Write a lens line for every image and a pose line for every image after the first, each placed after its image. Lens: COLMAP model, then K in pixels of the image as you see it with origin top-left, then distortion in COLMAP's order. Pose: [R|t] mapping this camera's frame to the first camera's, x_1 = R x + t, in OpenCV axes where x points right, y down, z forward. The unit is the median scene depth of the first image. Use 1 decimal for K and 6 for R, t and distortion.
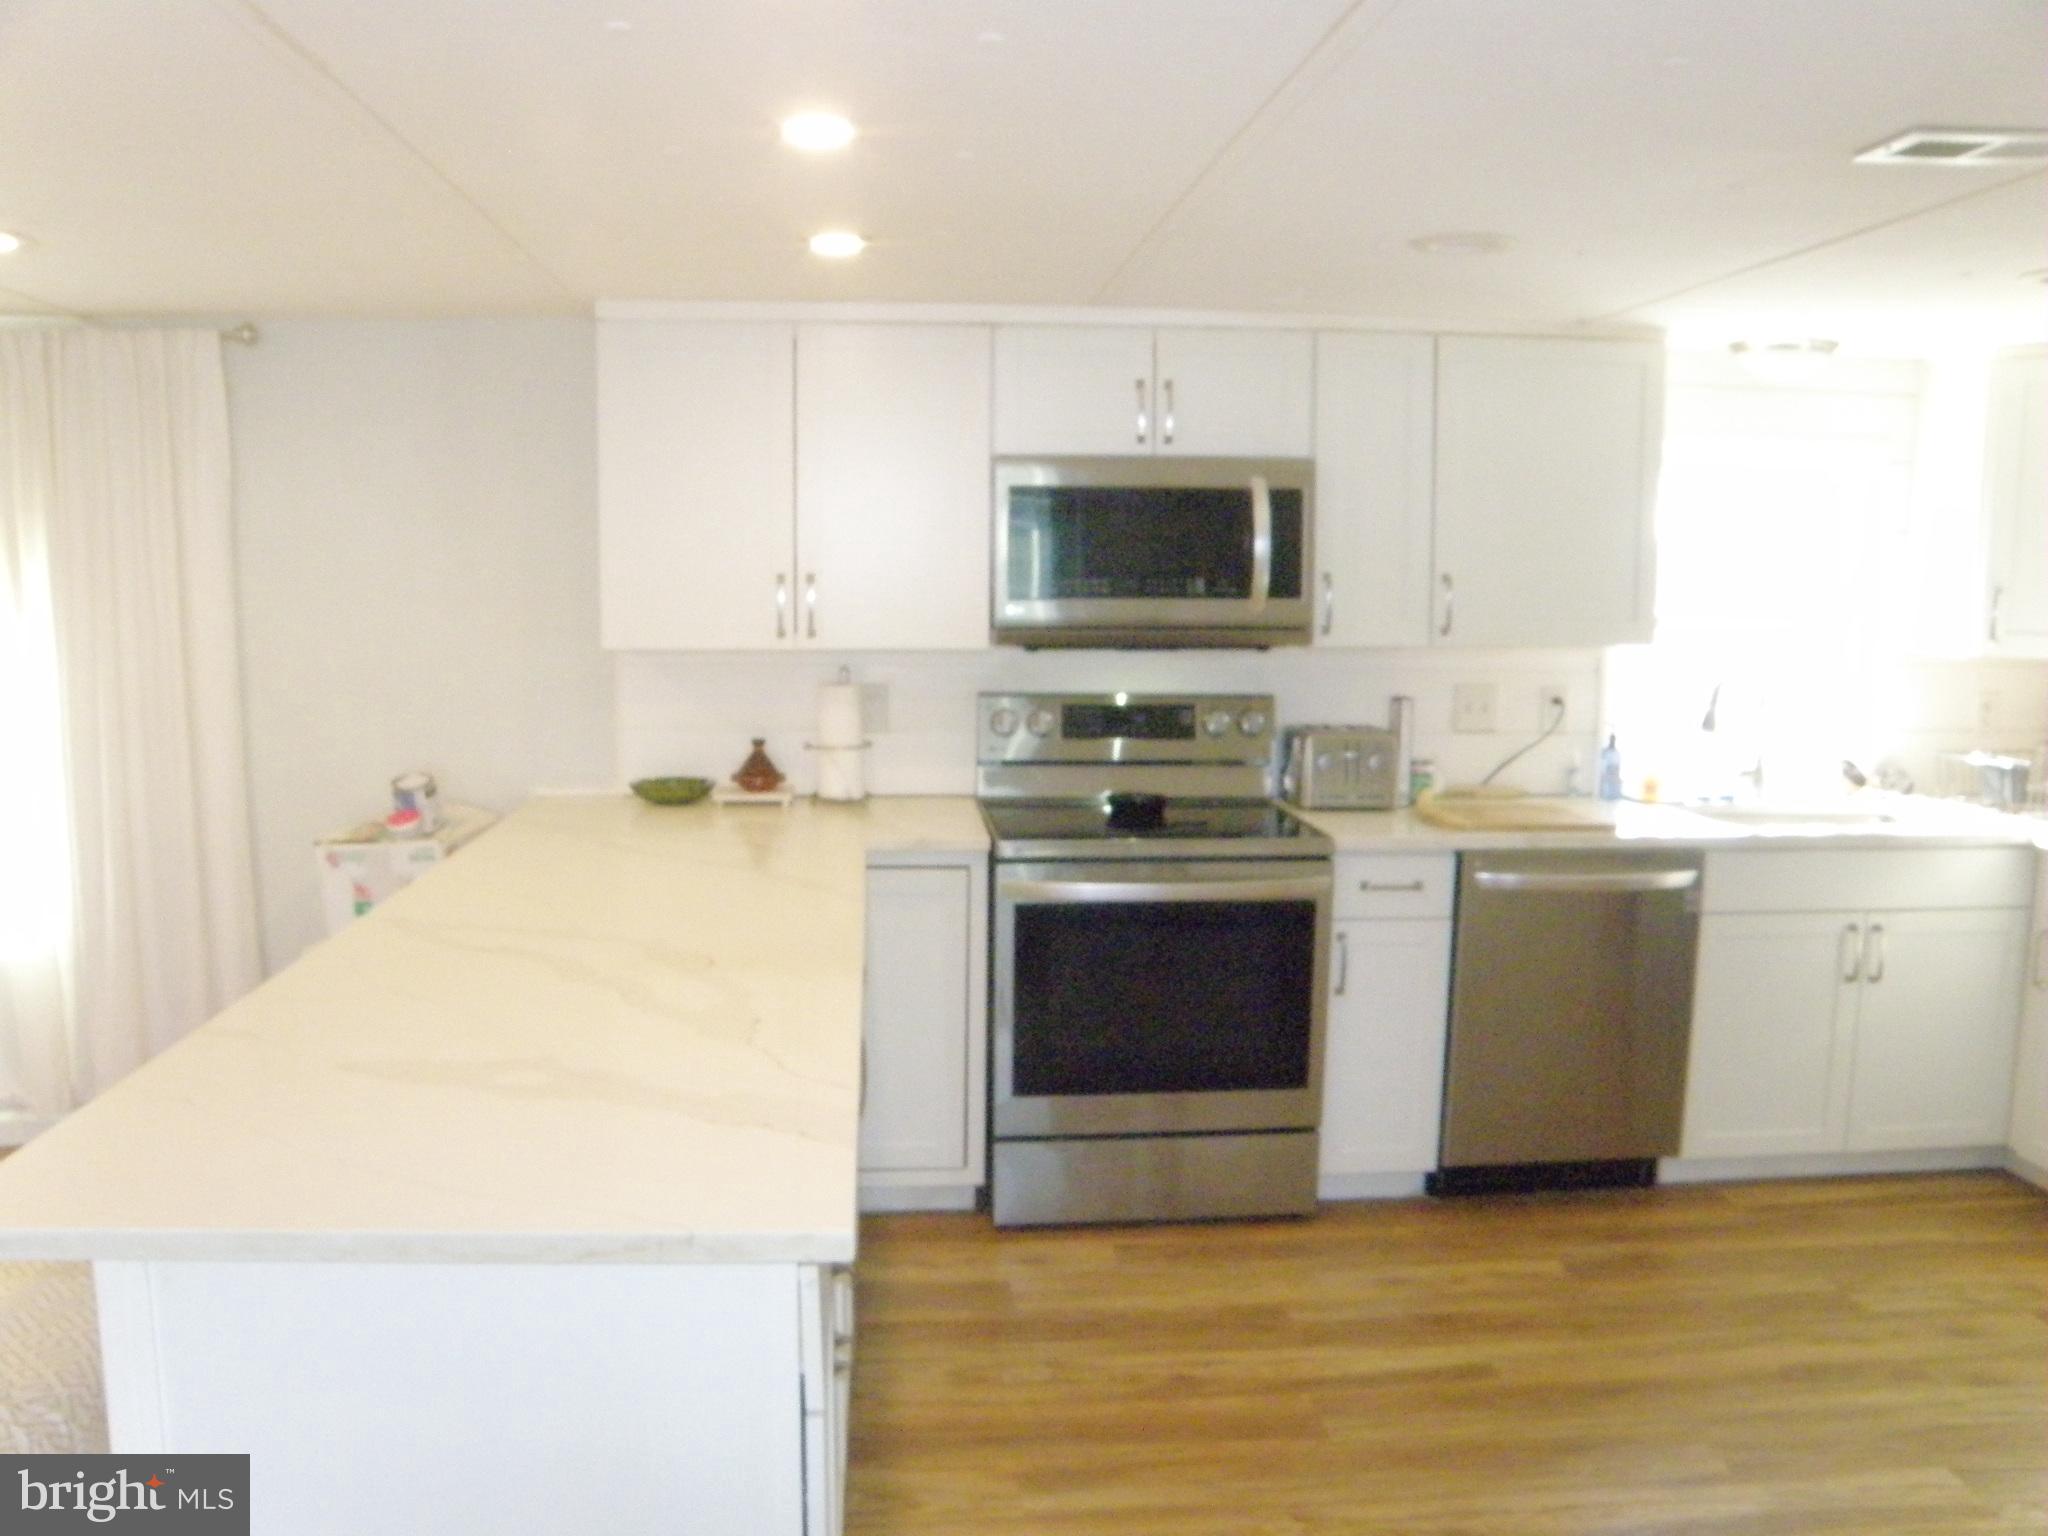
lens RADIAL K [[1613.0, 0, 1026.6], [0, 1613.0, 787.0], [0, 0, 1]] dist [-0.160692, 0.128123]
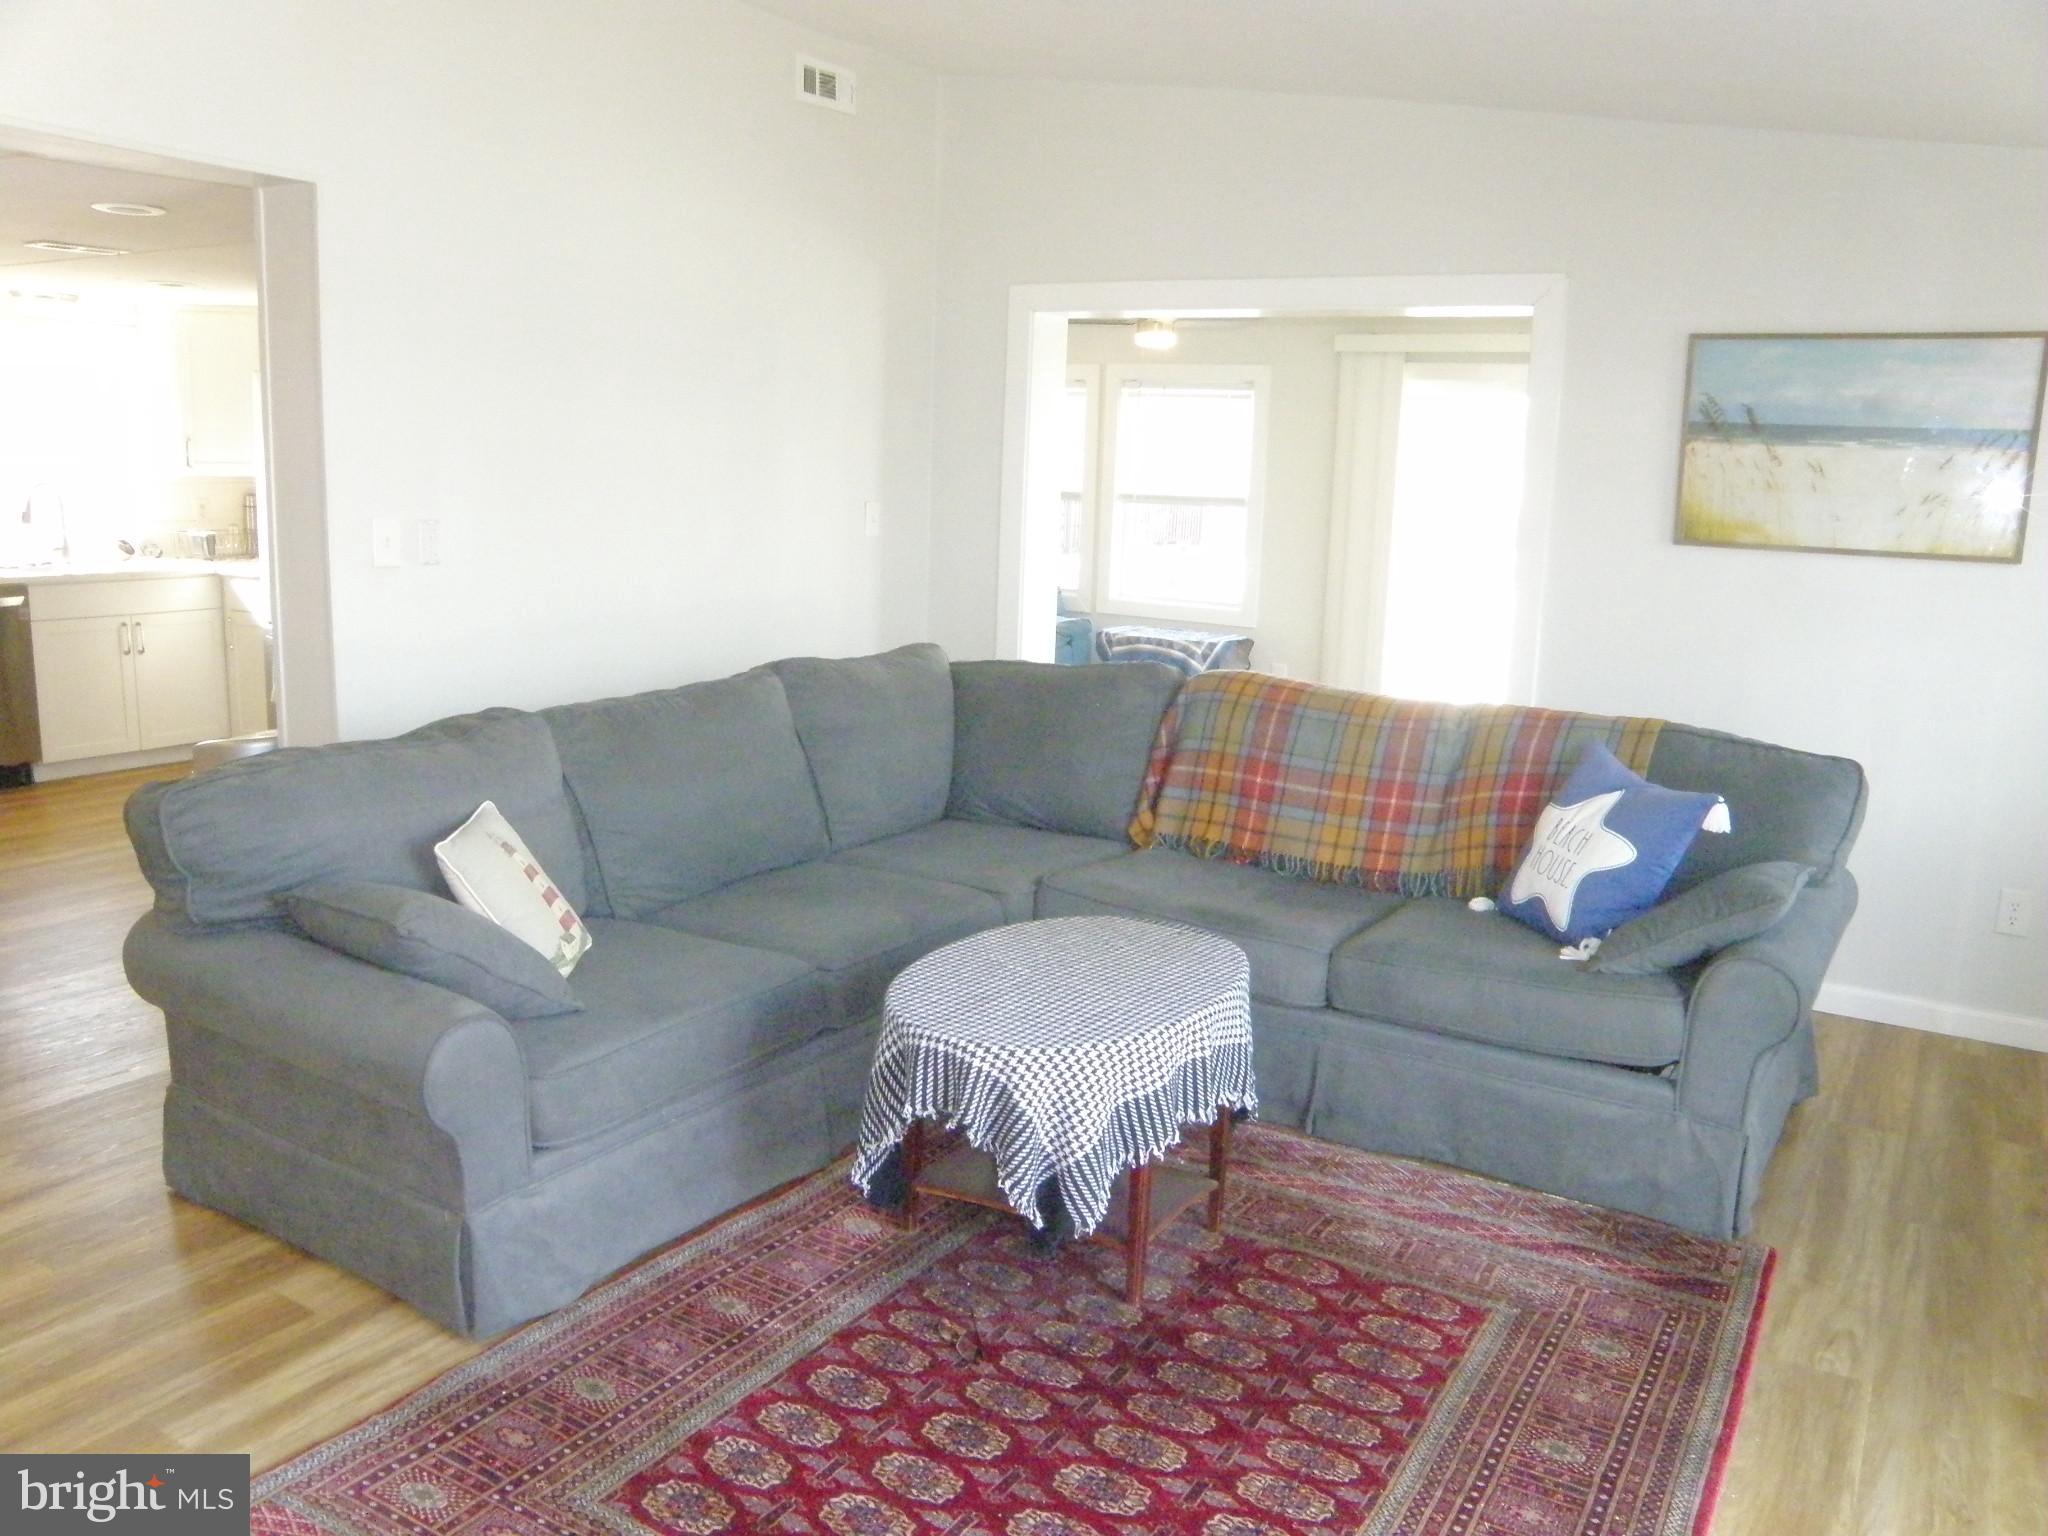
lens RADIAL K [[1613.0, 0, 1026.6], [0, 1613.0, 787.0], [0, 0, 1]] dist [-0.160692, 0.128123]
pose [[0.598479, -0.151952, 0.786596, -0.301083], [0.086744, 0.988366, 0.124930, 0.144996], [-0.796428, -0.006536, 0.604698, -0.961825]]
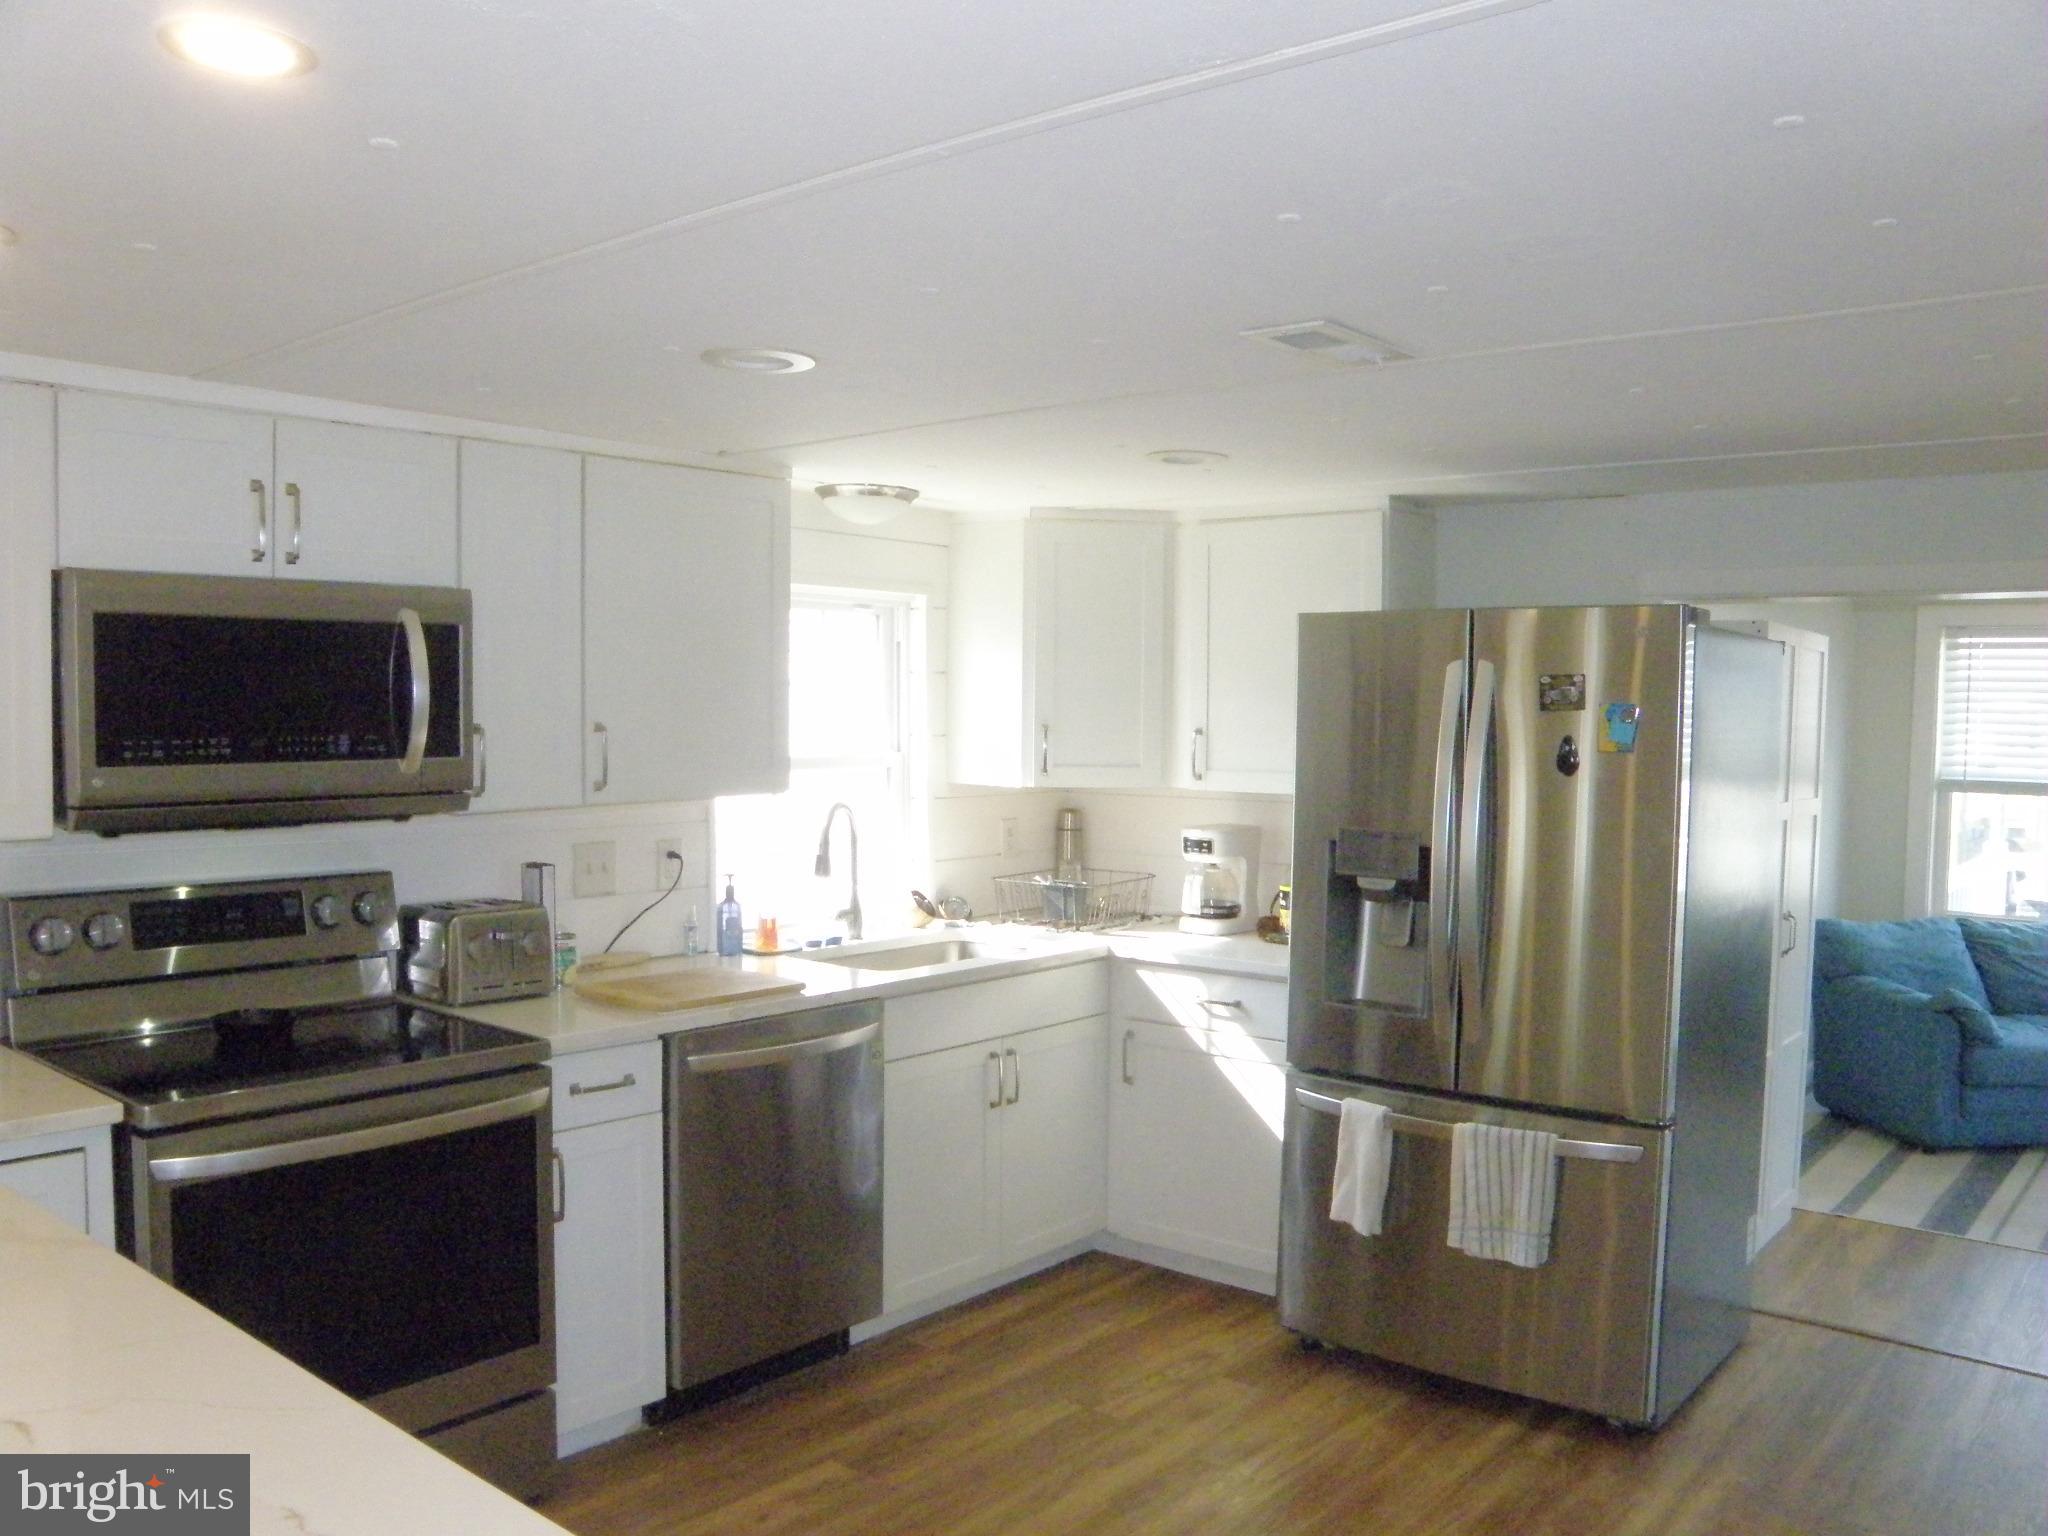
lens RADIAL K [[1613.0, 0, 1026.6], [0, 1613.0, 787.0], [0, 0, 1]] dist [-0.160692, 0.128123]
pose [[0.707029, -0.034585, 0.706339, -0.202572], [0.091714, 0.994853, -0.043091, -0.039005], [-0.701213, 0.095248, 0.706561, 0.212298]]
